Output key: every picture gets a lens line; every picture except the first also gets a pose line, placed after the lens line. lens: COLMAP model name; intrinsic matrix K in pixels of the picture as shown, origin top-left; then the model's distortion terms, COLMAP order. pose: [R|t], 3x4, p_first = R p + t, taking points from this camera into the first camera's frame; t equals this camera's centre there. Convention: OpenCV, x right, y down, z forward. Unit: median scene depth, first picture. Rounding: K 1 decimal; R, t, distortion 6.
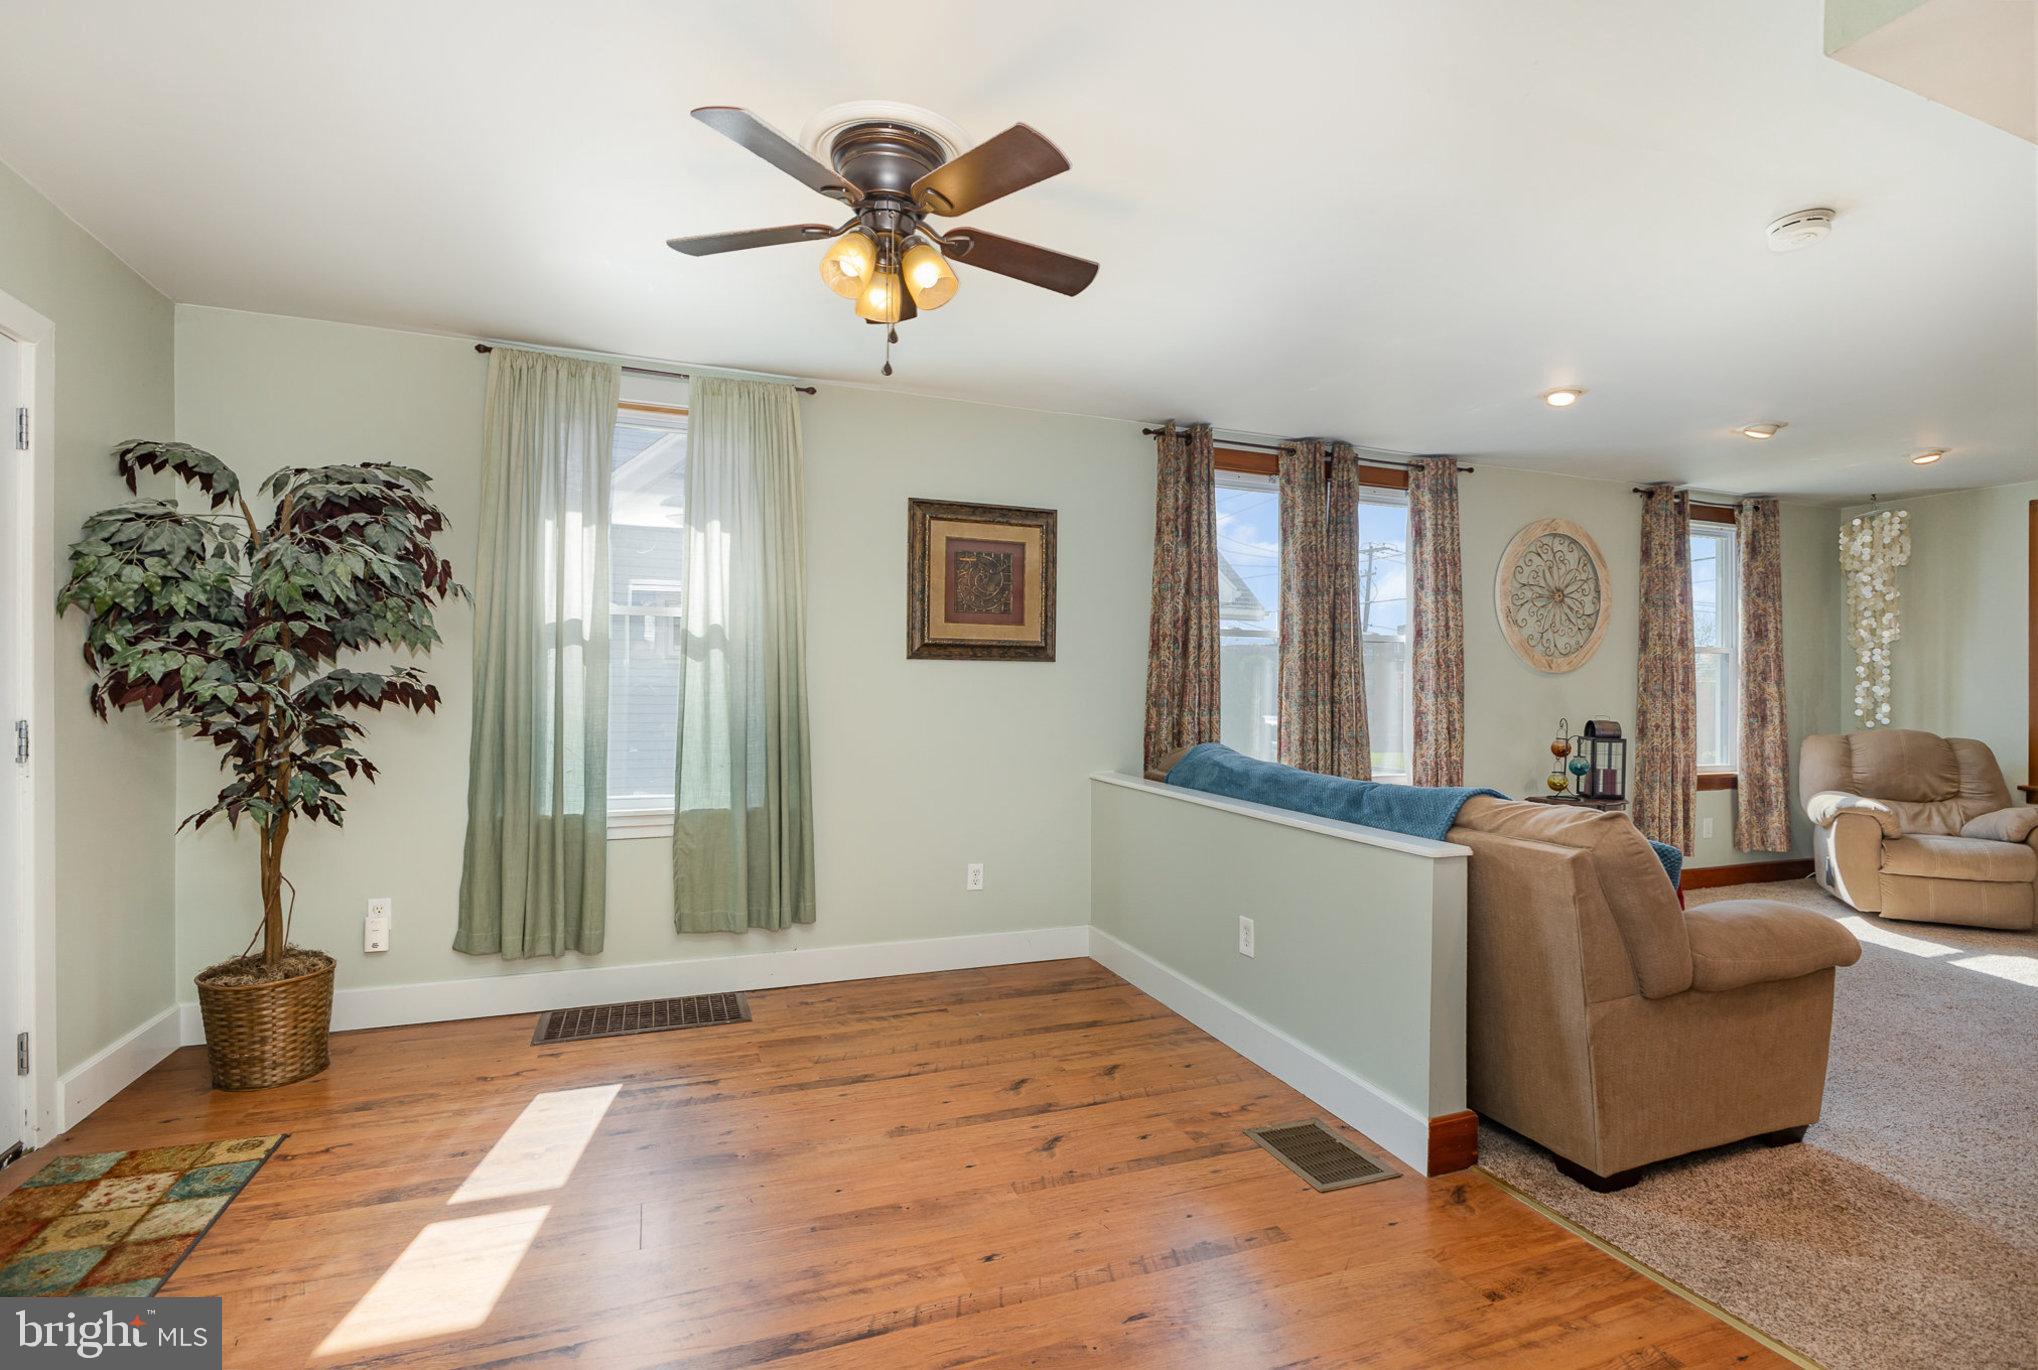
lens RADIAL K [[958.4, 0, 1043.1], [0, 958.4, 686.1], [0, 0, 1]] dist [-0.000754, 0.000318]
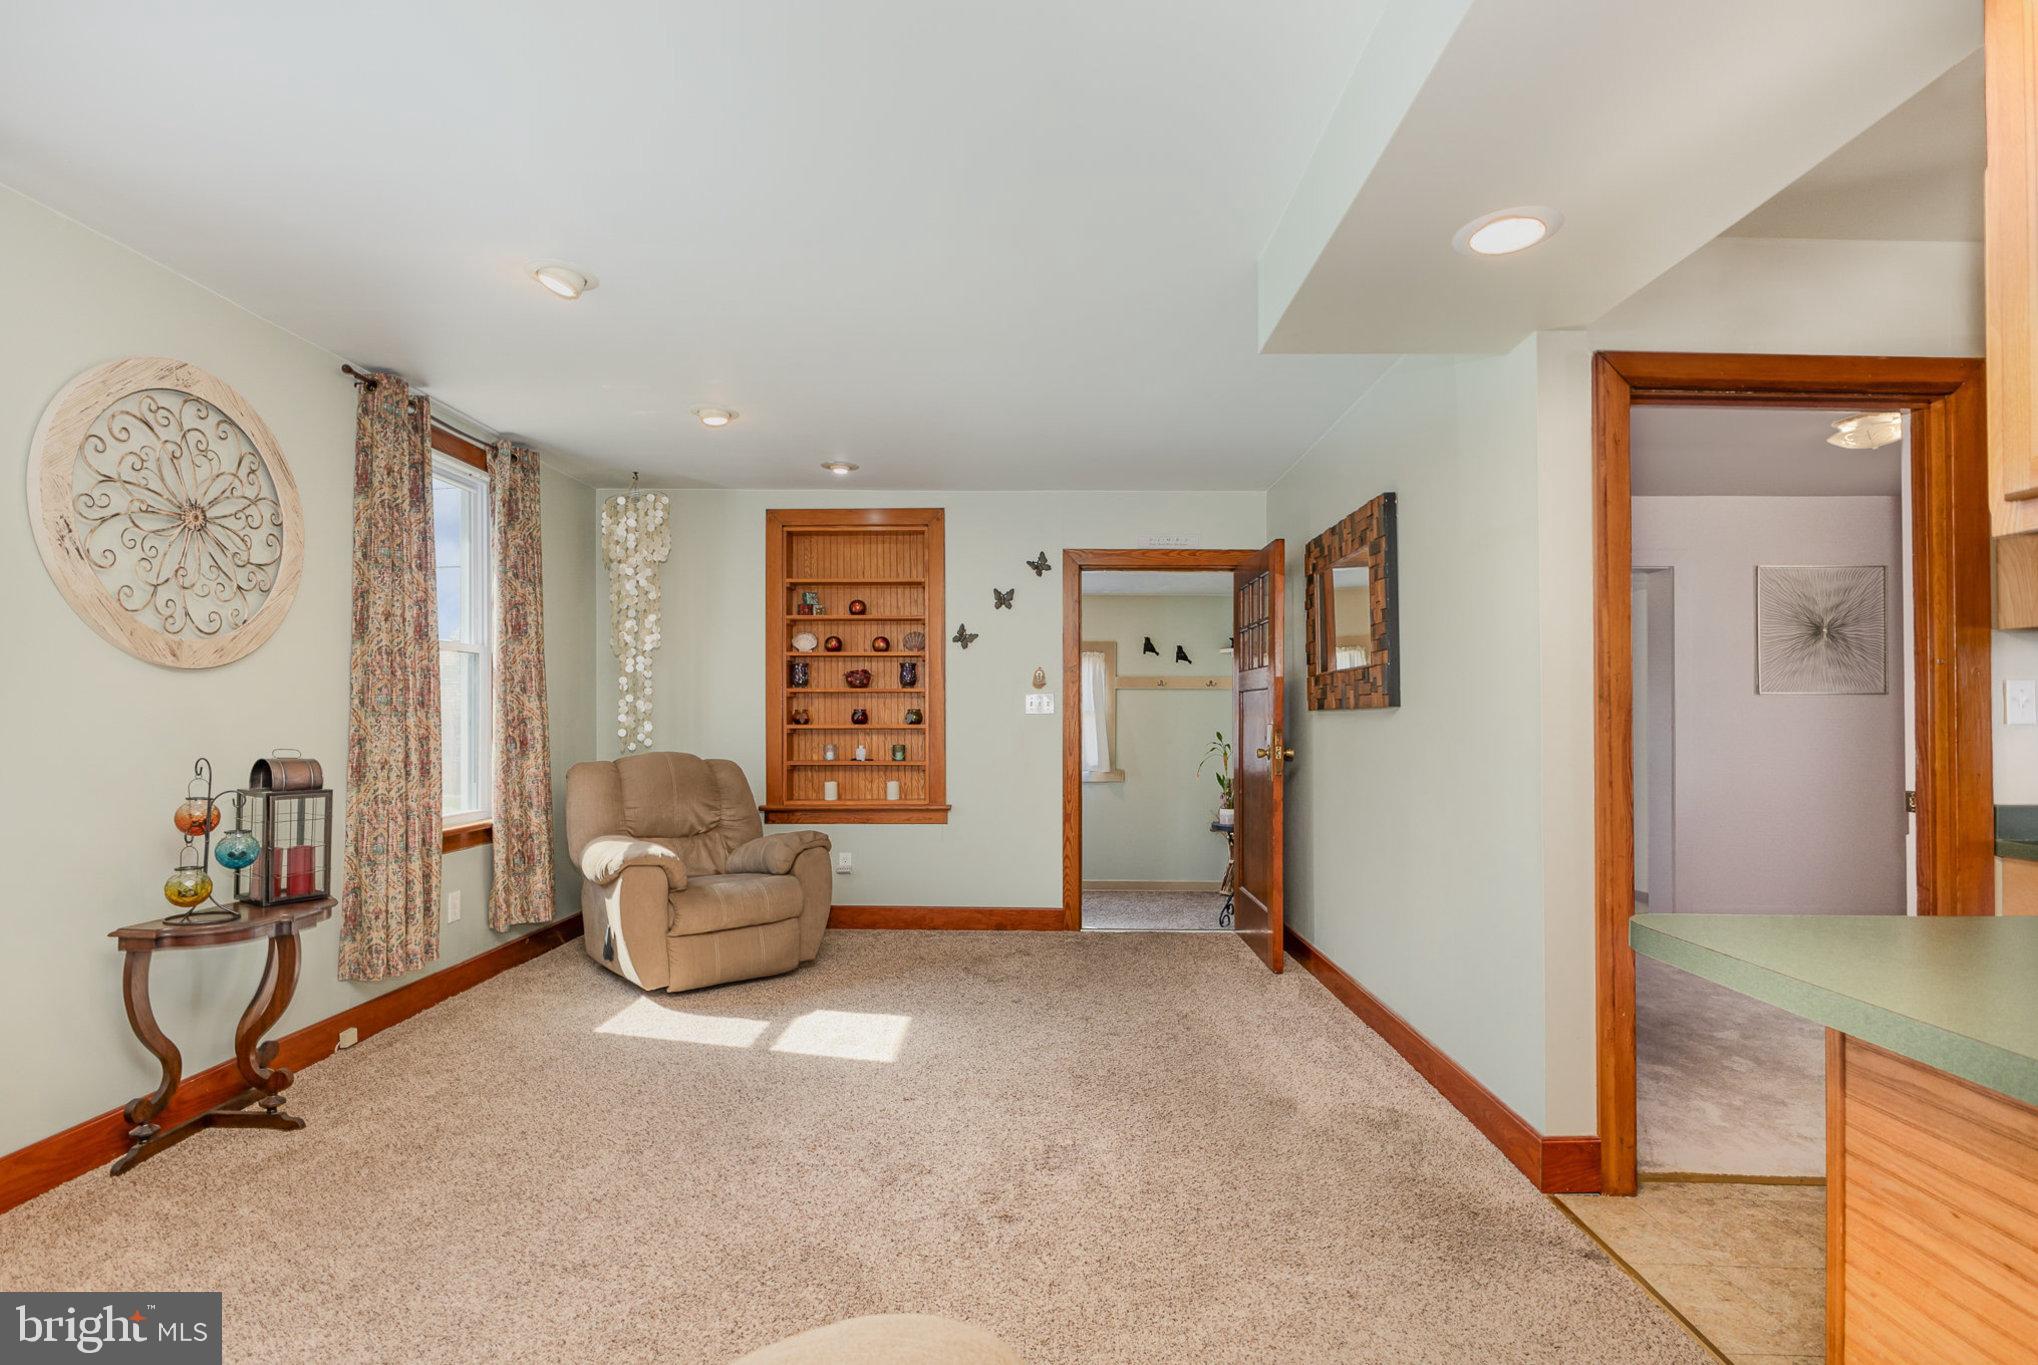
lens RADIAL K [[972.2, 0, 1020.7], [0, 972.2, 712.8], [0, 0, 1]] dist [-0.001910, -0.000088]
pose [[0.384098, -0.002529, 0.923289, 0.252406], [-0.003898, 0.999983, 0.004361, 0.006620], [-0.923284, -0.005273, 0.384081, 0.433785]]
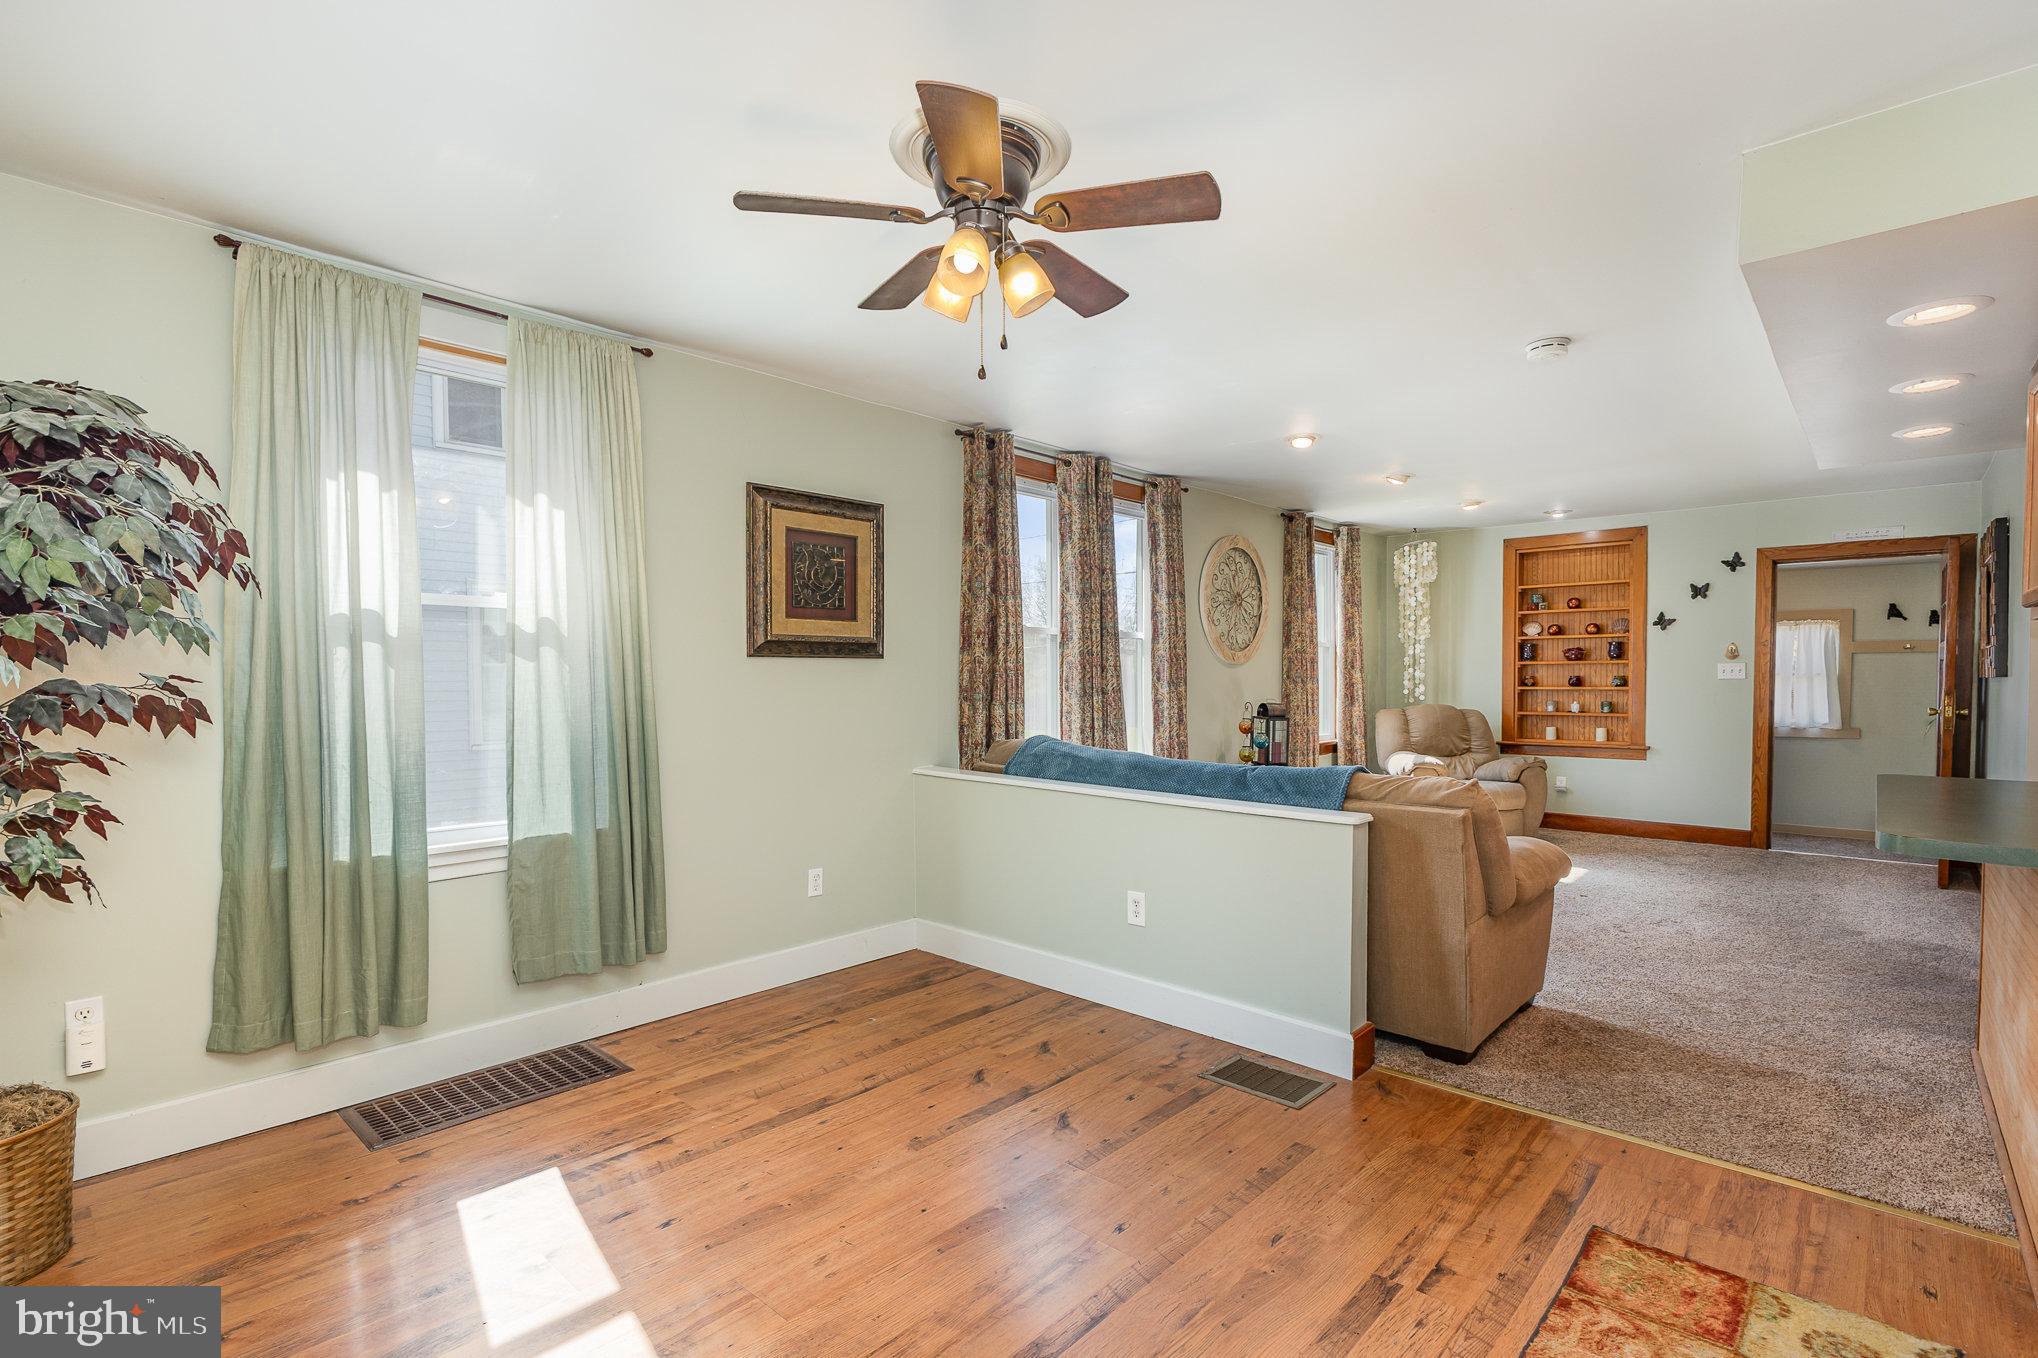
lens RADIAL K [[953.7, 0, 1024.1], [0, 953.7, 697.2], [0, 0, 1]] dist [-0.001637, -0.000062]
pose [[0.899479, -0.021071, 0.436455, -0.252348], [0.008240, 0.999477, 0.031271, -0.013166], [-0.436885, -0.024531, 0.899183, 0.042737]]
